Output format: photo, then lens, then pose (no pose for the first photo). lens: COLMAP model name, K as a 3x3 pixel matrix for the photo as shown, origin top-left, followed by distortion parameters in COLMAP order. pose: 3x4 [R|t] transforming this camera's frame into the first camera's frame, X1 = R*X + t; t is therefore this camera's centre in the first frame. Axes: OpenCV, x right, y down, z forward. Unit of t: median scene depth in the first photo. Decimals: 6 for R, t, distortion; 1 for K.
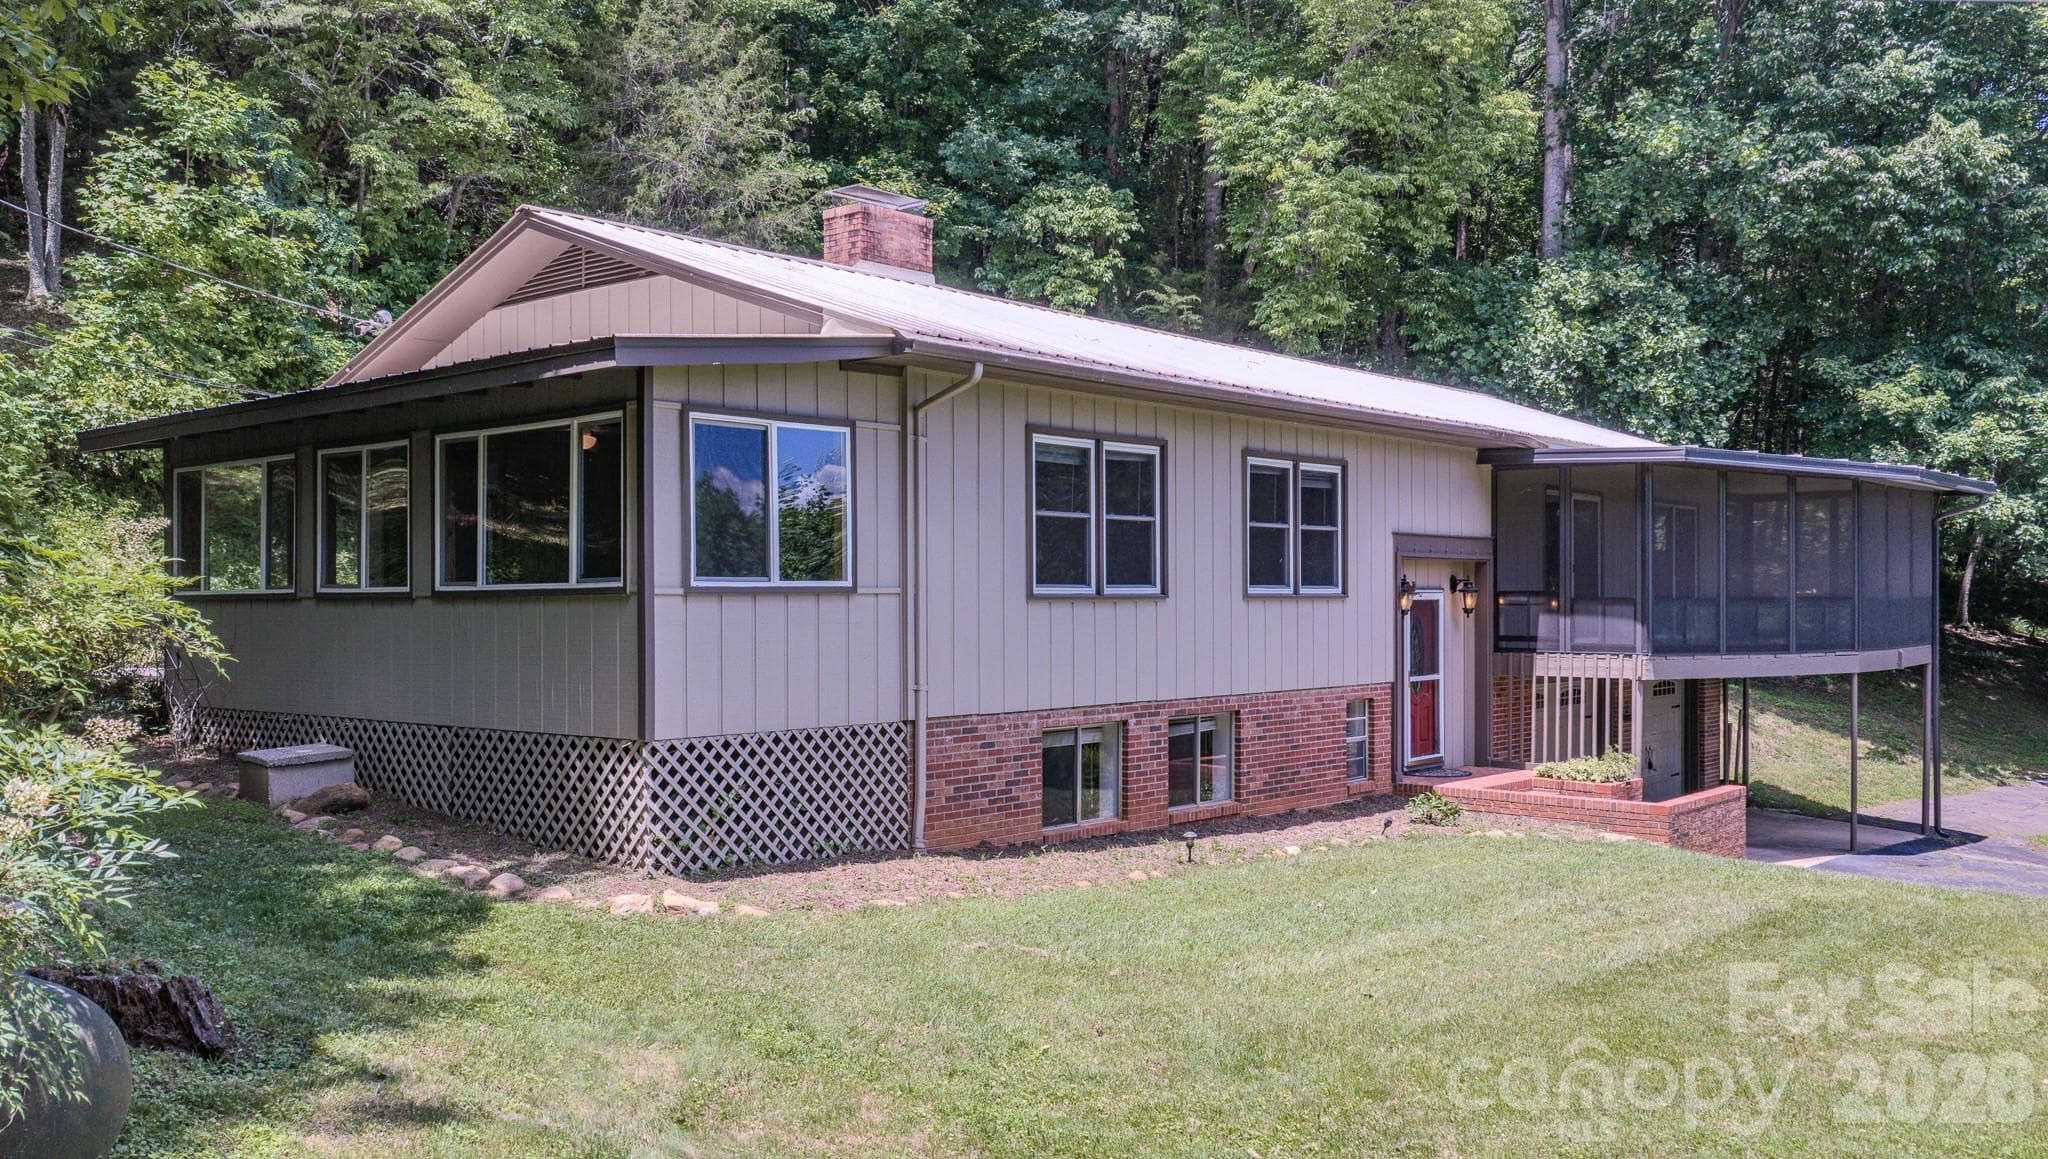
lens RADIAL K [[1707.2, 0, 1021.8], [0, 1707.2, 615.4], [0, 0, 1]] dist [0.010870, 0.003261]
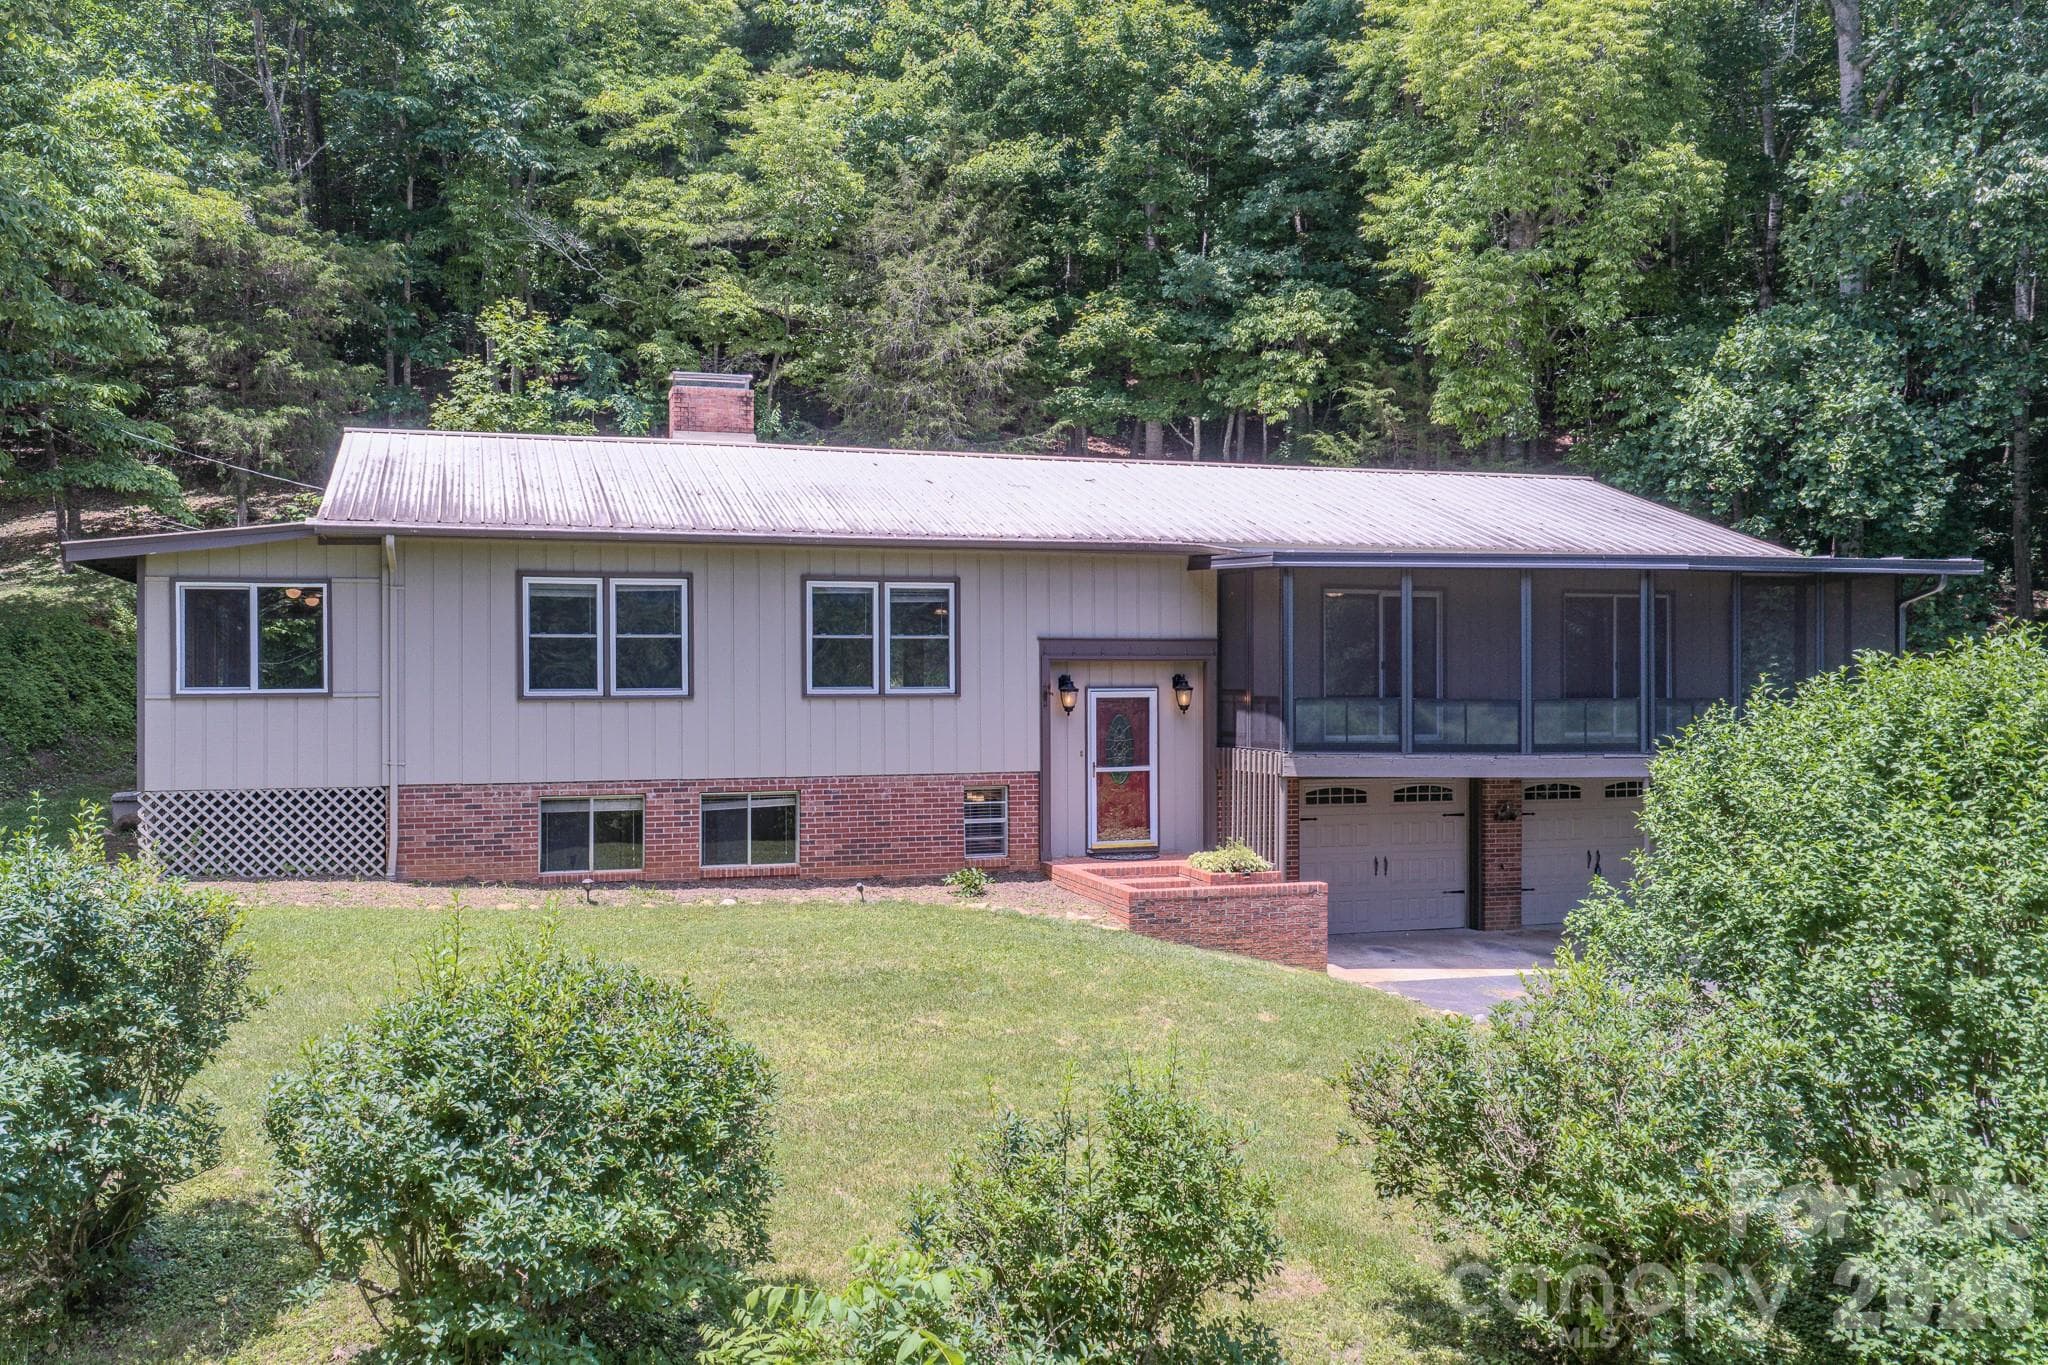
lens RADIAL K [[1719.2, 0, 1024.0], [0, 1719.2, 682.5], [0, 0, 1]] dist [0.022301, -0.007373]
pose [[0.856536, 0.000818, -0.516086, 0.843108], [-0.003774, 0.999982, -0.004679, -0.014989], [0.516073, 0.005956, 0.856524, 0.032001]]
